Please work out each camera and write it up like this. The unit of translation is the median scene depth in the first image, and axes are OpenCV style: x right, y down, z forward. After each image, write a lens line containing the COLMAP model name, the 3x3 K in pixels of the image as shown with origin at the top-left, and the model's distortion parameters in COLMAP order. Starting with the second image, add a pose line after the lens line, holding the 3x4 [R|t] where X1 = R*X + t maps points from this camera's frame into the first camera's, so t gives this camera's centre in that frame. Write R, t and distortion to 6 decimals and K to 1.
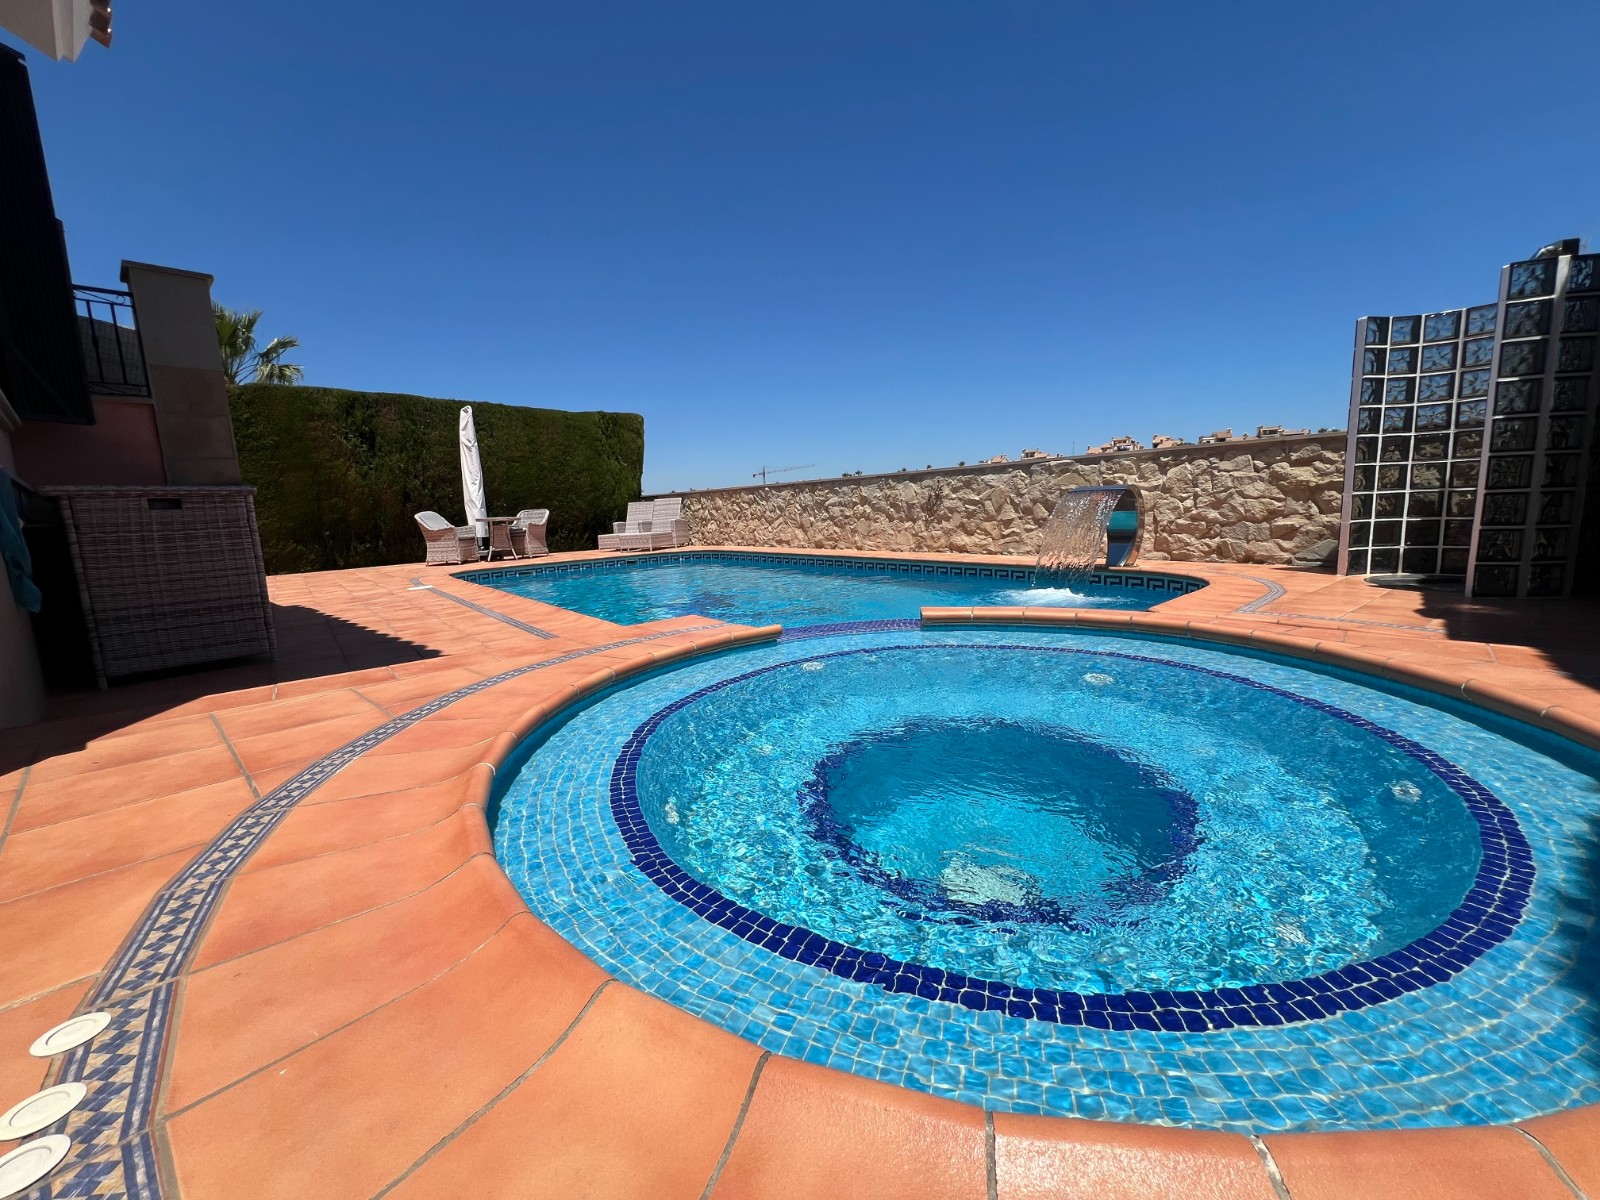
lens RADIAL K [[641.6, 0, 799.0], [0, 641.6, 598.2], [0, 0, 1]] dist [-0.002526, 0.000290]
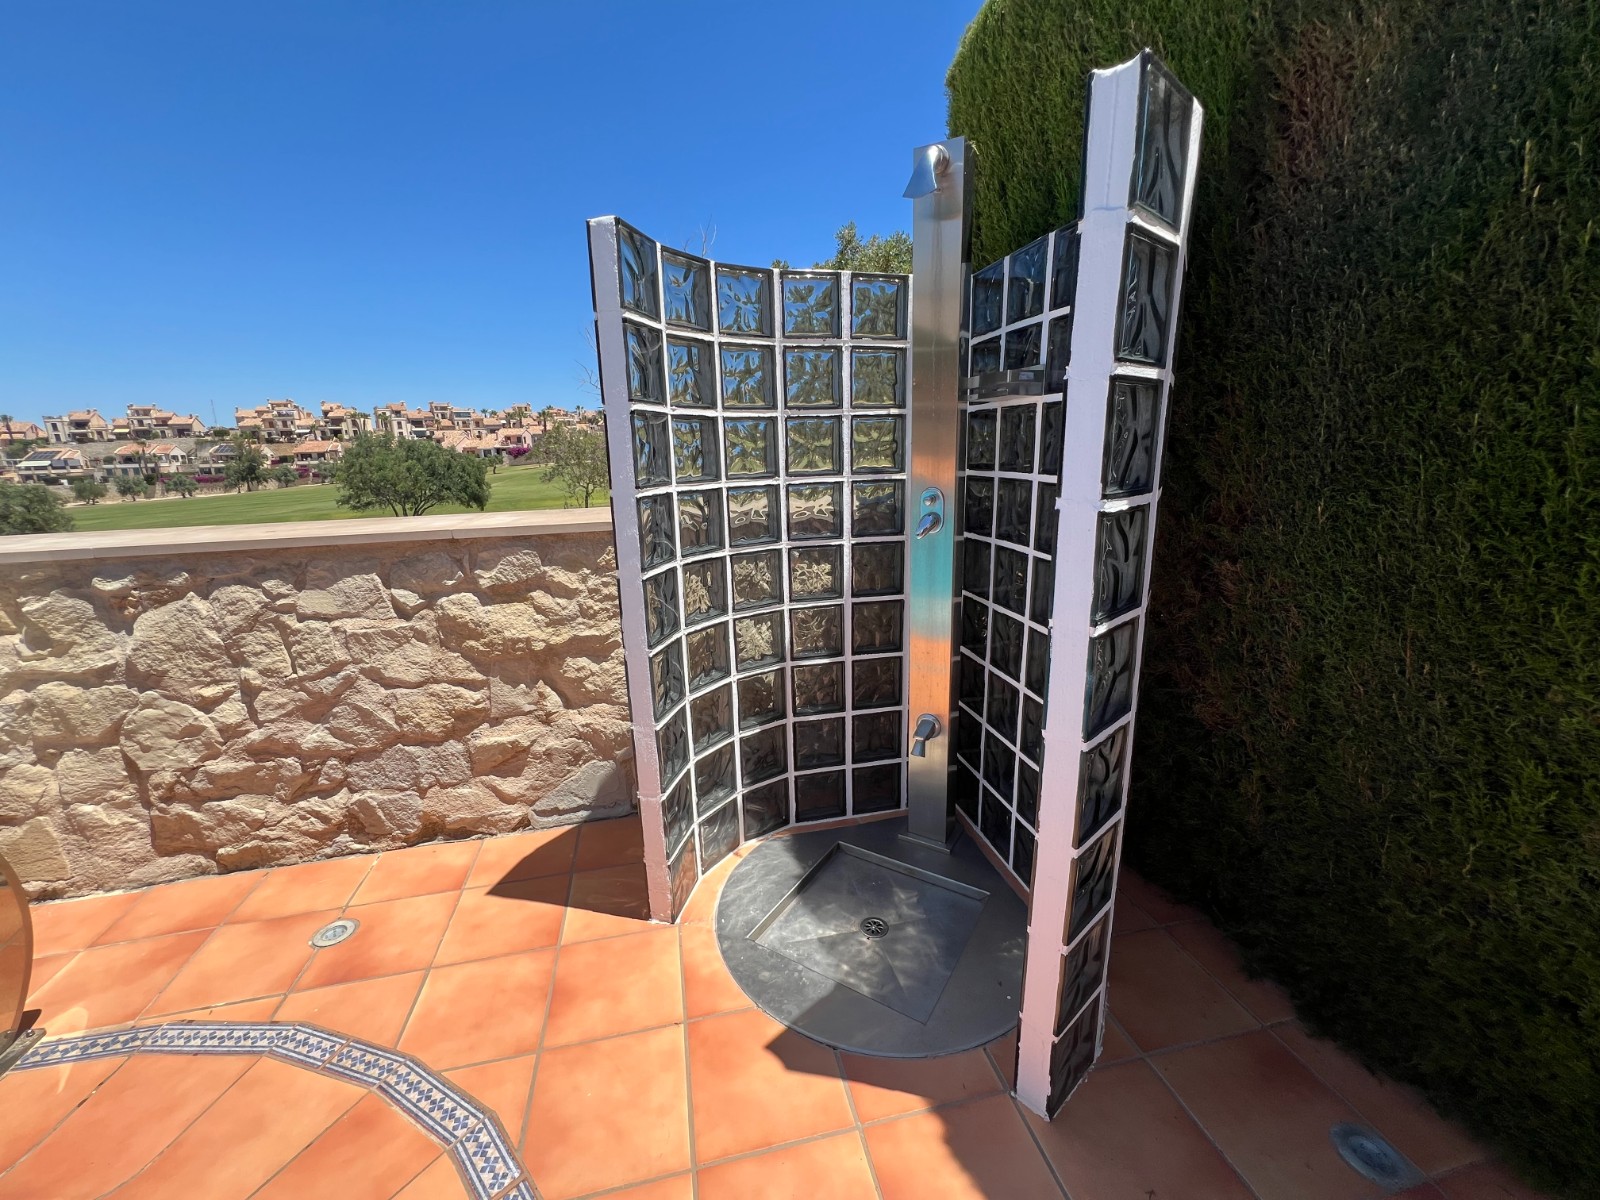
lens RADIAL K [[641.6, 0, 799.0], [0, 641.6, 598.2], [0, 0, 1]] dist [-0.002526, 0.000290]
pose [[0.441343, -0.175560, 0.879997, 0.599754], [0.137517, 0.982323, 0.127006, -0.274432], [-0.886739, 0.064961, 0.457684, 0.765276]]
